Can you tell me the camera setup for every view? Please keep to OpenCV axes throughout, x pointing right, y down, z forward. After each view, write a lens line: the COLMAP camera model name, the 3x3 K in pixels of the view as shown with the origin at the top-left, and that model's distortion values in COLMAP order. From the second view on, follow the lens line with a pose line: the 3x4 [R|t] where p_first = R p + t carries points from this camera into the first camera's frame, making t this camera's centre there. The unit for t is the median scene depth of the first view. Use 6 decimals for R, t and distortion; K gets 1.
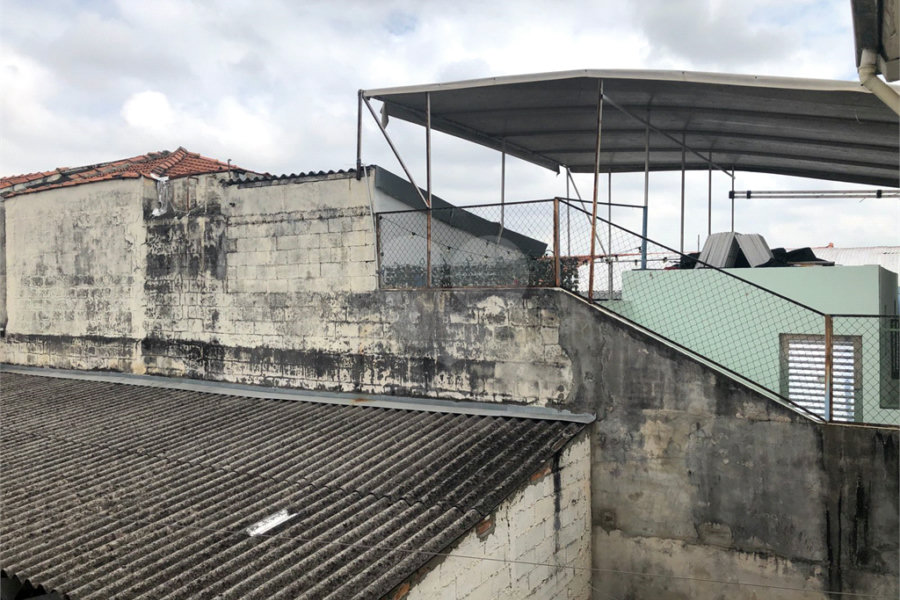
lens RADIAL K [[790.2, 0, 450.4], [0, 790.2, 280.4], [0, 0, 1]] dist [-0.067744, 0.075551]
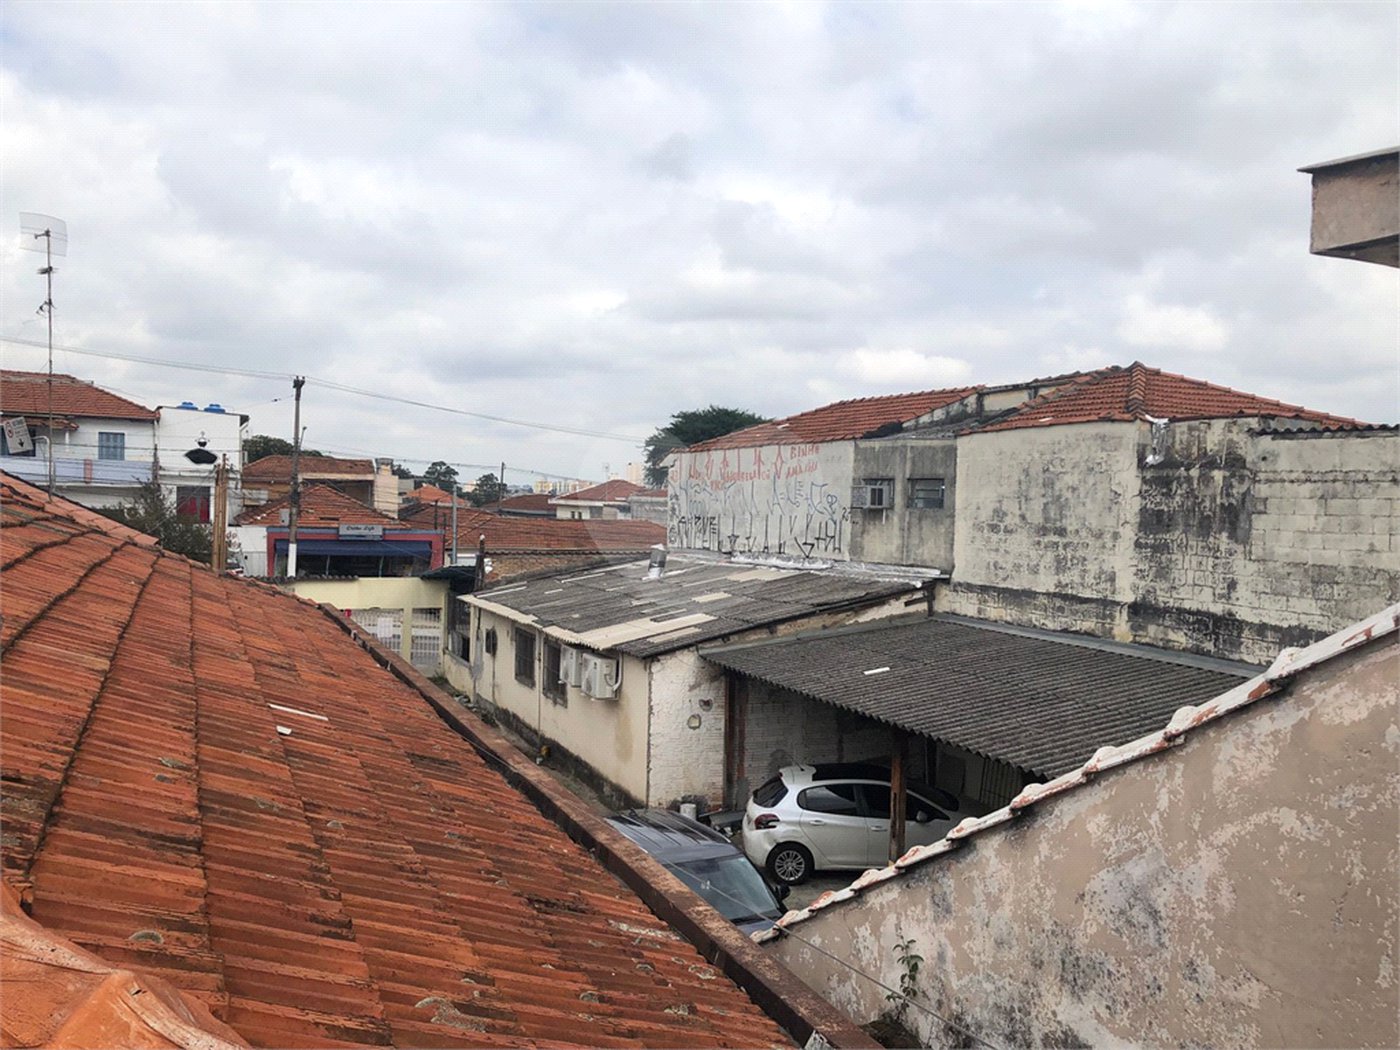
lens RADIAL K [[1150.8, 0, 700.0], [0, 1150.8, 525.0], [0, 0, 1]] dist [0.056231, -0.051258]
pose [[0.834868, 0.046387, -0.548492, -0.084243], [-0.031980, 0.998847, 0.035798, -0.045421], [0.549520, -0.012346, 0.835389, -0.368317]]
